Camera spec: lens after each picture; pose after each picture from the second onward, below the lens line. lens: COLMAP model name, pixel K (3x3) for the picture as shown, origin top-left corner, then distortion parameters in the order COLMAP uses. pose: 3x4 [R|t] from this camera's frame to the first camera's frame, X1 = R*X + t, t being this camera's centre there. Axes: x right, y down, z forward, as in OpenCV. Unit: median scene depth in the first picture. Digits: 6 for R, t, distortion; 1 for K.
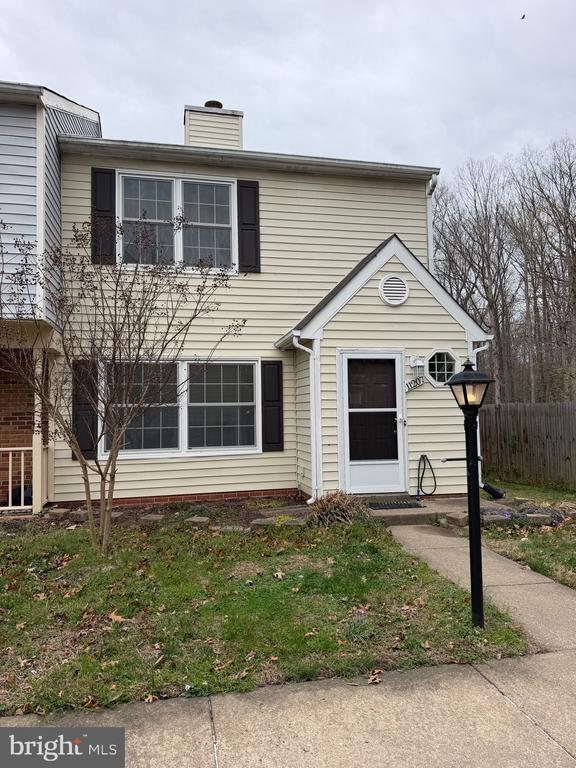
lens RADIAL K [[581.1, 0, 287.3], [0, 581.1, 382.5], [0, 0, 1]] dist [0.080860, -0.016941]
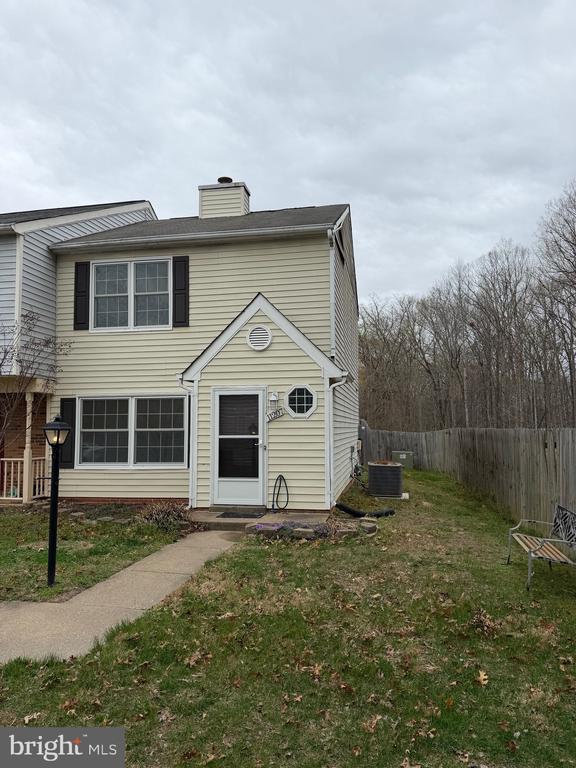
lens RADIAL K [[581.1, 0, 288.5], [0, 581.1, 383.7], [0, 0, 1]] dist [0.080860, -0.016941]
pose [[0.910669, -0.019450, -0.412680, 0.726676], [0.009723, 0.999623, -0.025658, -0.030685], [0.413023, 0.019354, 0.910515, -0.073605]]
